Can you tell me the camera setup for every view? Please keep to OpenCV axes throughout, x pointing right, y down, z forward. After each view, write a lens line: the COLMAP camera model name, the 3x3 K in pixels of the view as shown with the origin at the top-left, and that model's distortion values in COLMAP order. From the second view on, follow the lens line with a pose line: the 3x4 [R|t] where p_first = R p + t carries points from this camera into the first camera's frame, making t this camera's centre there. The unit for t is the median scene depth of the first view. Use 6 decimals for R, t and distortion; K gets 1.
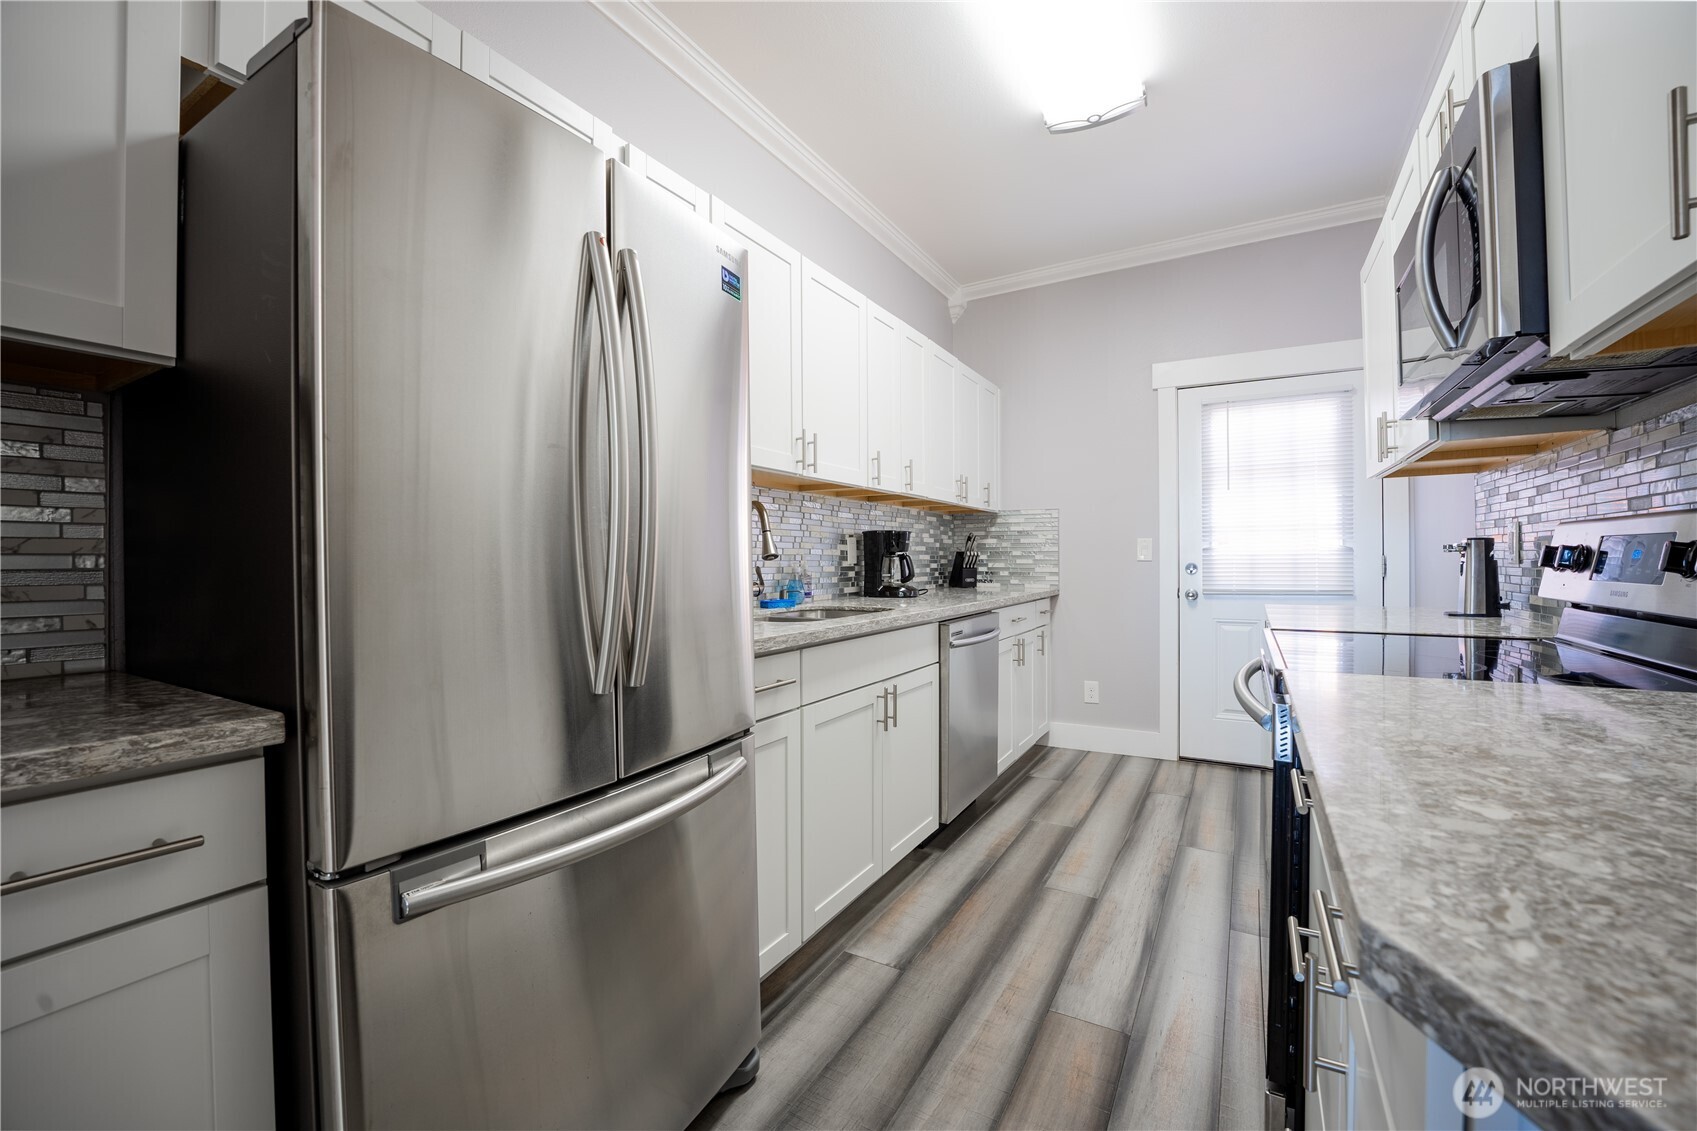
lens RADIAL K [[699.6, 0, 846.3], [0, 699.6, 556.2], [0, 0, 1]] dist [-0.030139, 0.000856]
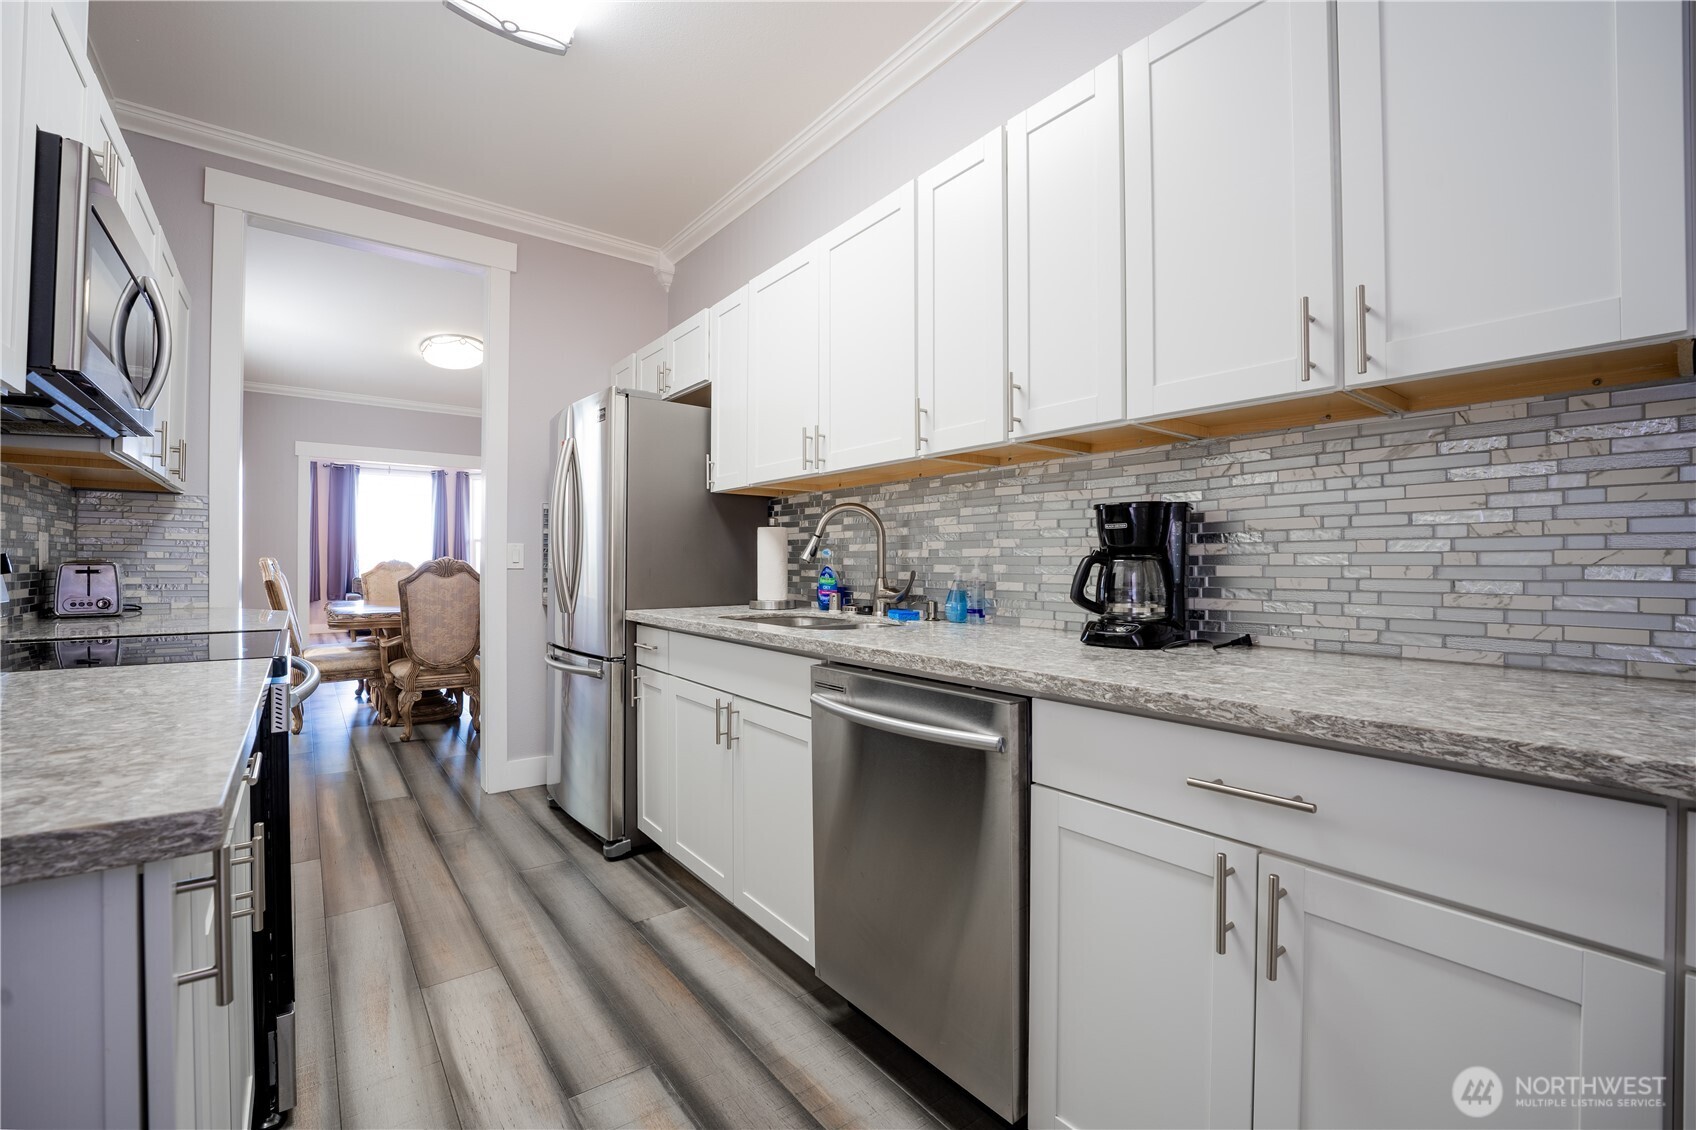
lens RADIAL K [[699.2, 0, 831.8], [0, 699.2, 559.8], [0, 0, 1]] dist [-0.030139, 0.000856]
pose [[-0.379968, 0.003581, -0.924993, 0.875231], [0.005604, 0.999983, 0.001570, -0.001048], [0.924983, -0.004587, -0.379982, 1.507832]]
